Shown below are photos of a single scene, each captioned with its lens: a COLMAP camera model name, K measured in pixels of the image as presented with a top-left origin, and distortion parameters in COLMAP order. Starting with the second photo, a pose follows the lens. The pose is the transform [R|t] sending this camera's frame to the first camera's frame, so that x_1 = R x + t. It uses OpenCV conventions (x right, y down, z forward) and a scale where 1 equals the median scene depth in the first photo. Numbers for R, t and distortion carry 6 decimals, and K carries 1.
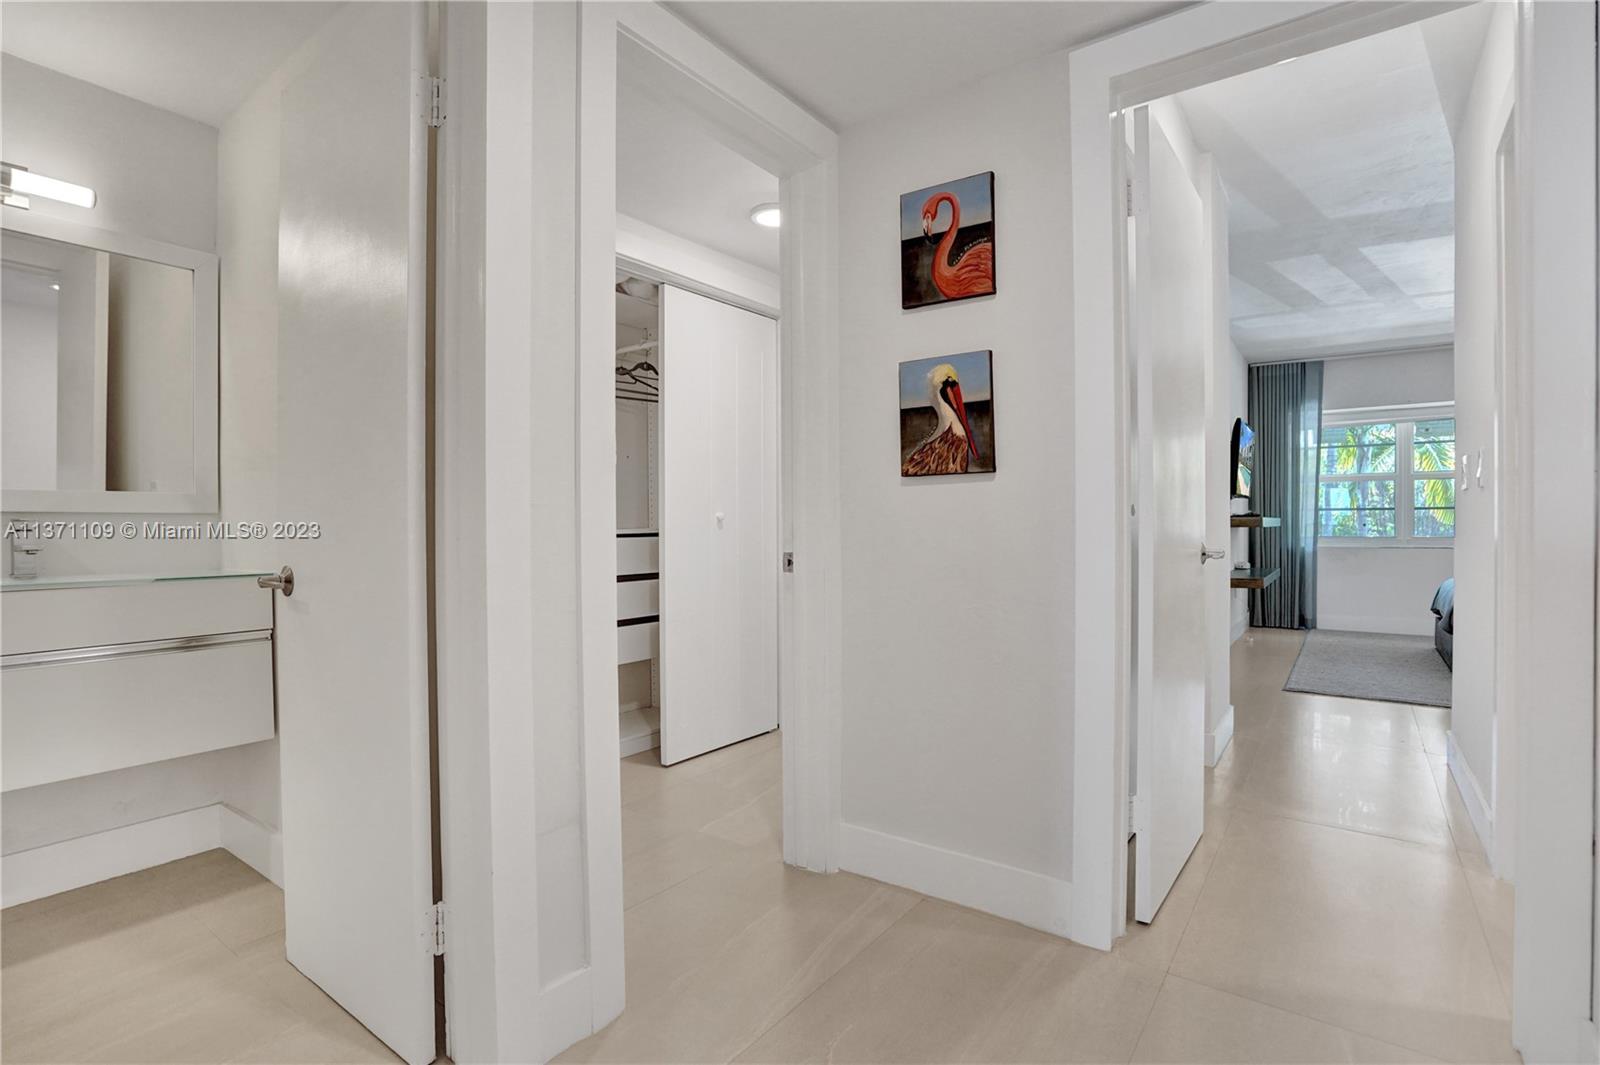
lens RADIAL K [[758.2, 0, 800.0], [0, 758.2, 532.5], [0, 0, 1]] dist [-0.064682, 0.029345]
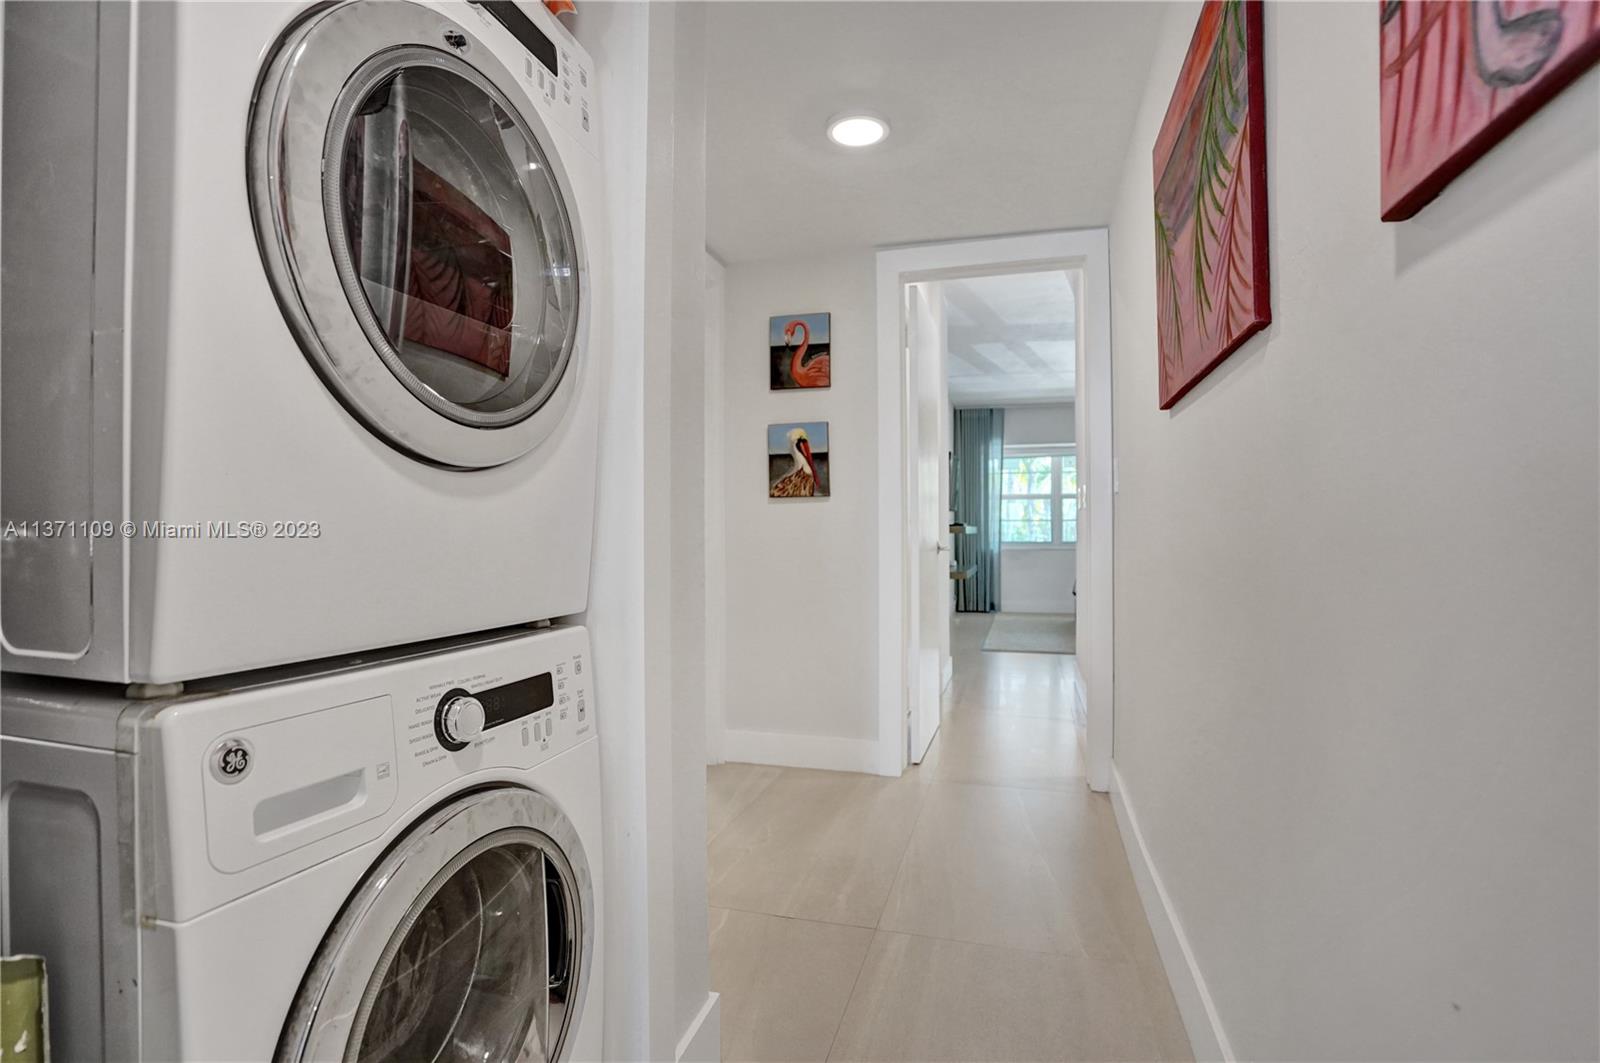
lens RADIAL K [[758.2, 0, 800.0], [0, 758.2, 531.5], [0, 0, 1]] dist [-0.064682, 0.029345]
pose [[0.939216, 0.001311, 0.343325, -0.348198], [0.003465, 0.999906, -0.013297, 0.017134], [-0.343310, 0.013678, 0.939122, -0.493657]]
